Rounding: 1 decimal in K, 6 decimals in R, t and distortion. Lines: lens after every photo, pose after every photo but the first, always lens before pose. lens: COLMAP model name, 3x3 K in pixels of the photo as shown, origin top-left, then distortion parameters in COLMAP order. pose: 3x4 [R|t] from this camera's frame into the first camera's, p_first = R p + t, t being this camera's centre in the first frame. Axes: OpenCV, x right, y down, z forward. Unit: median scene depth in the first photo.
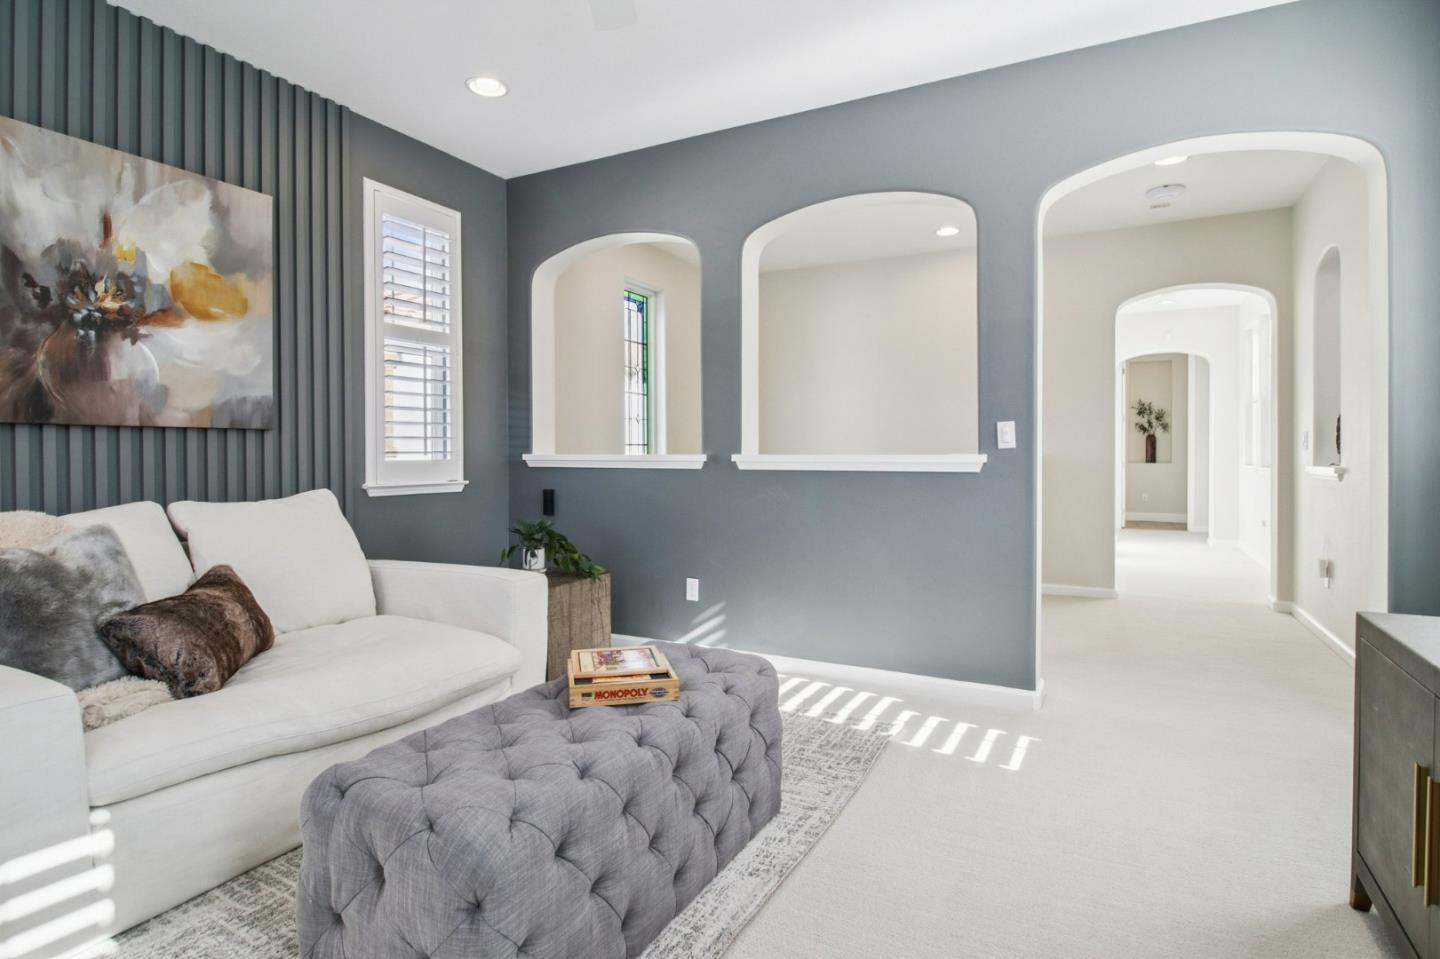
lens RADIAL K [[755.2, 0, 720.9], [0, 755.2, 470.5], [0, 0, 1]] dist [0.000205, -0.008797]
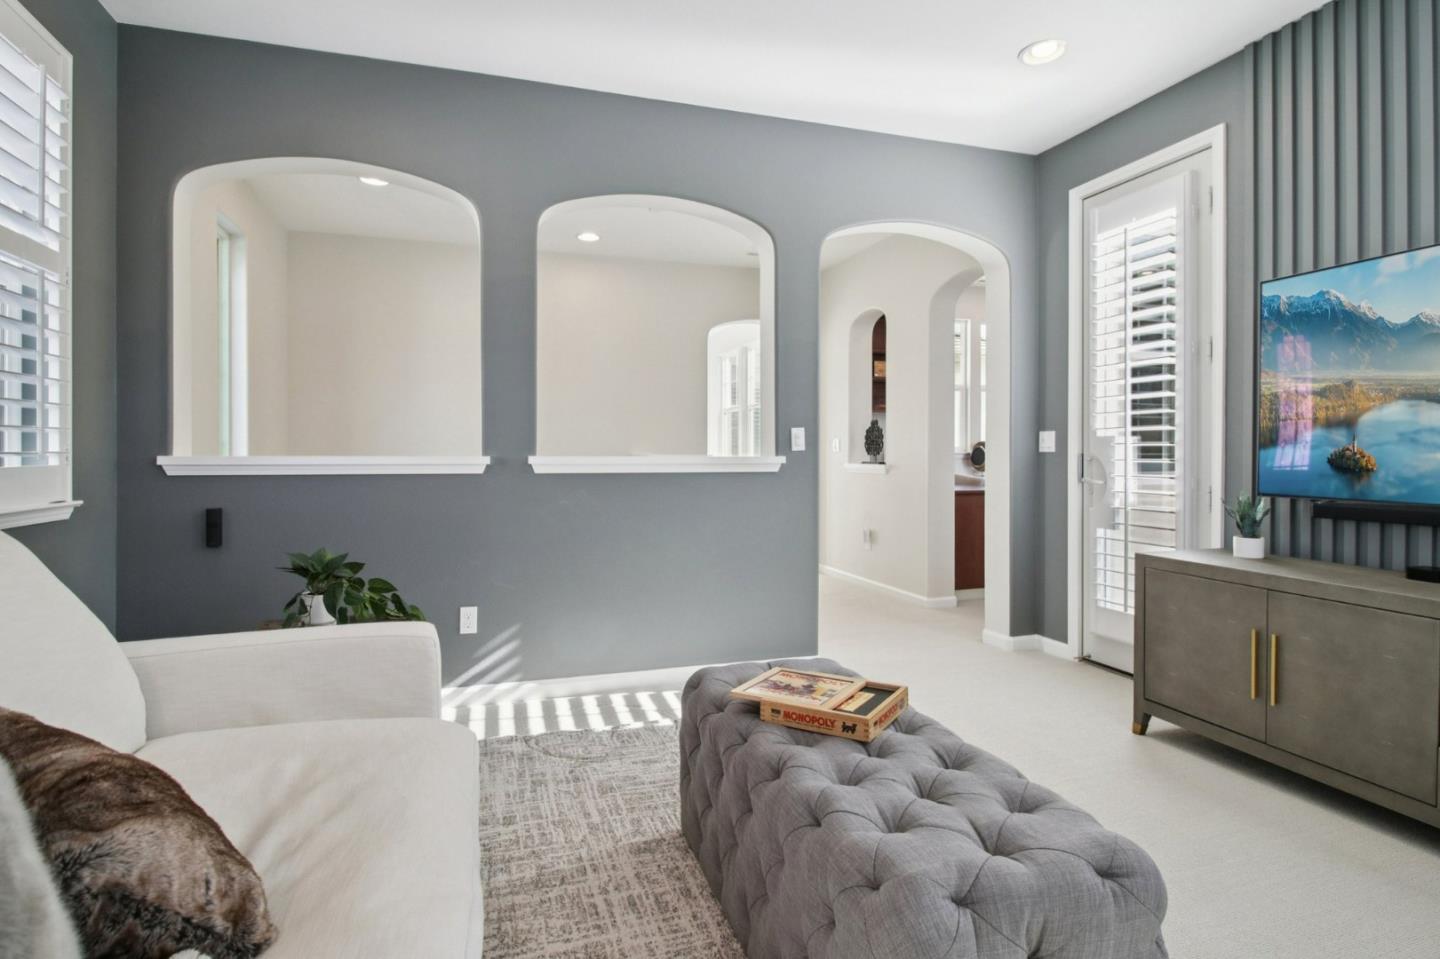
lens RADIAL K [[755.2, 0, 720.1], [0, 755.2, 470.7], [0, 0, 1]] dist [0.000205, -0.008797]
pose [[0.696484, -0.014410, 0.717428, -0.440302], [0.015123, 0.999871, 0.005401, -0.005874], [-0.717413, 0.007088, 0.696612, 0.232357]]
